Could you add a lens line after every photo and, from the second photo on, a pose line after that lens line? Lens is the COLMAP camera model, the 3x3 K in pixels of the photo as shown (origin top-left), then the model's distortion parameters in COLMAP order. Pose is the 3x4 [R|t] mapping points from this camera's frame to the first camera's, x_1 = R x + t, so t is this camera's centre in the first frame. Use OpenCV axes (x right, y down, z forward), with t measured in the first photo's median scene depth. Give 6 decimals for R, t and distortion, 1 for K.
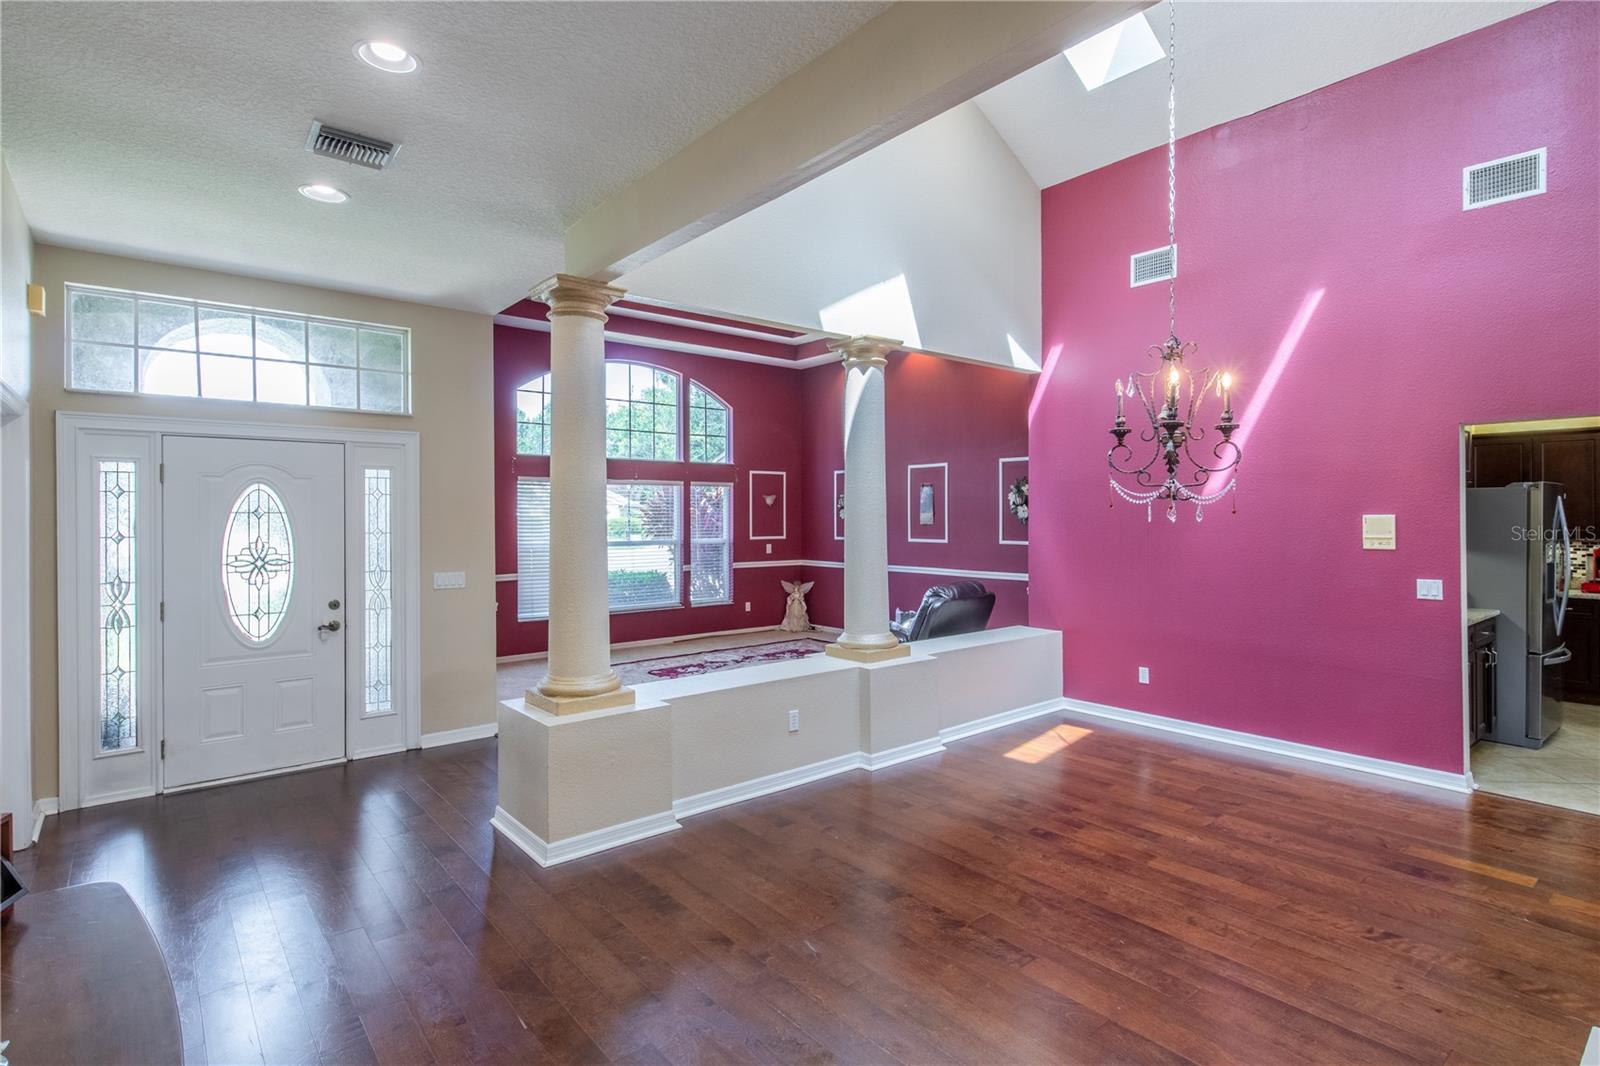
lens RADIAL K [[842.3, 0, 803.4], [0, 842.3, 522.2], [0, 0, 1]] dist [0.013122, -0.001248]
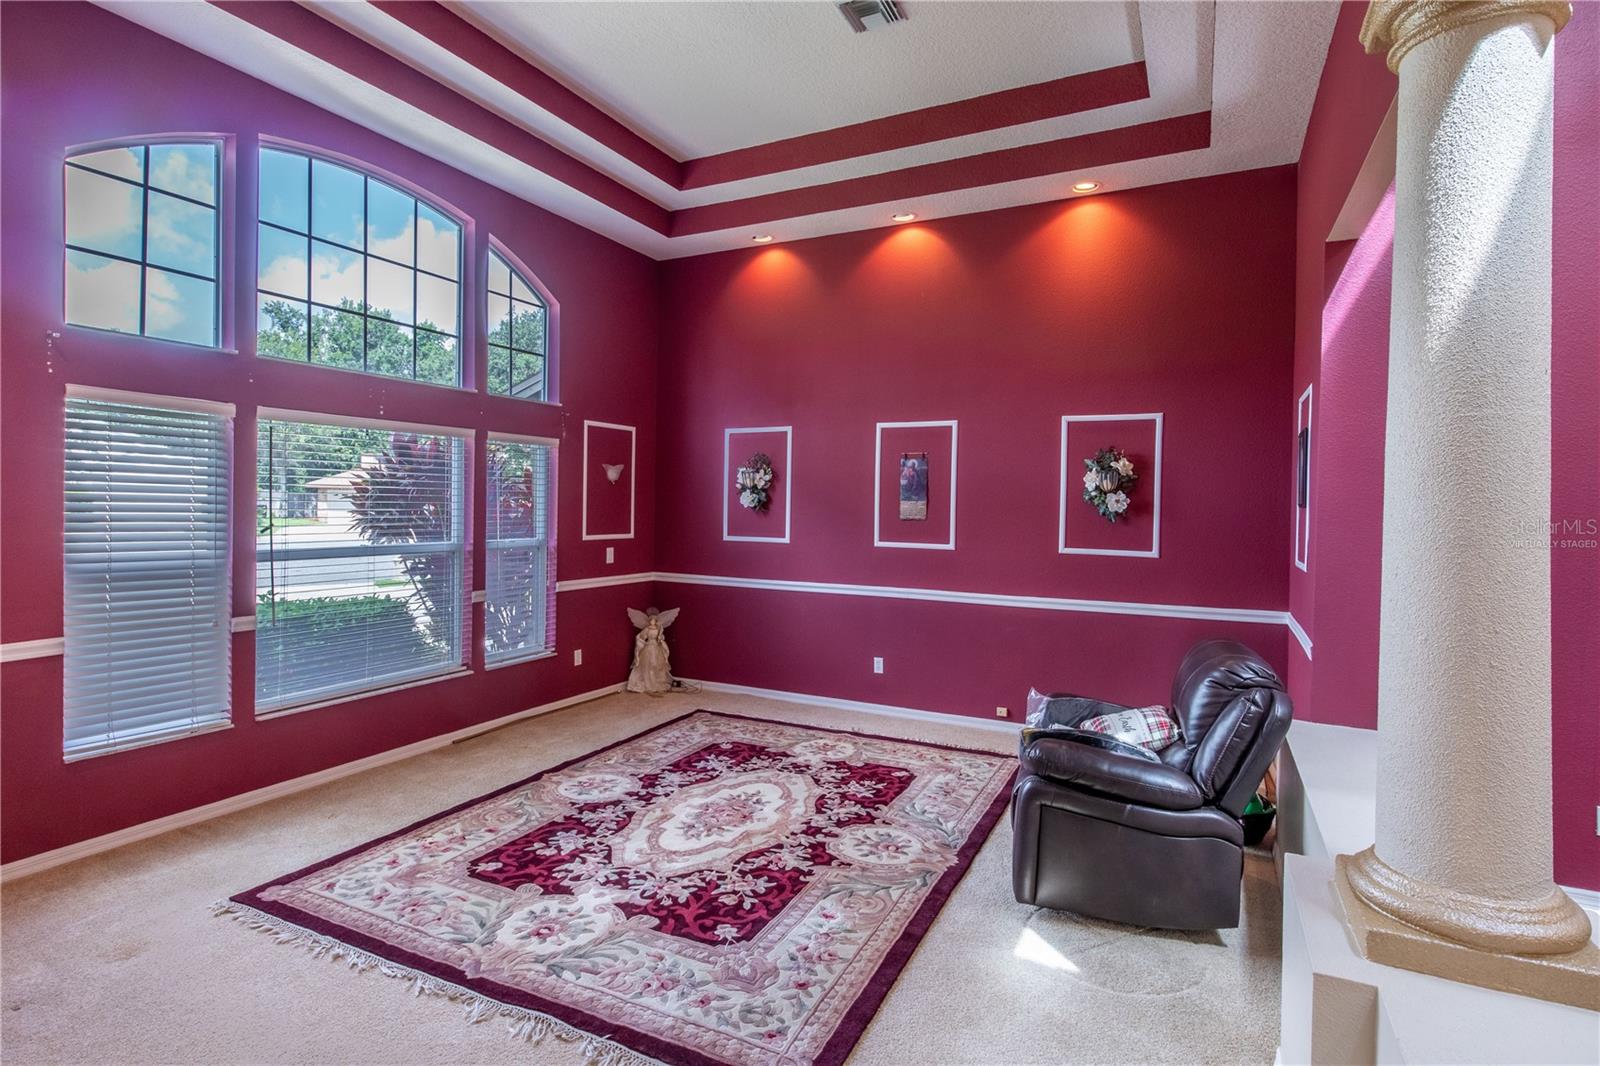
lens RADIAL K [[842.3, 0, 845.4], [0, 842.3, 513.5], [0, 0, 1]] dist [0.013122, -0.001248]
pose [[0.908987, 0.011743, 0.416659, -0.150831], [-0.015483, 0.999864, 0.005598, -0.003880], [-0.416537, -0.011540, 0.909046, 0.435763]]
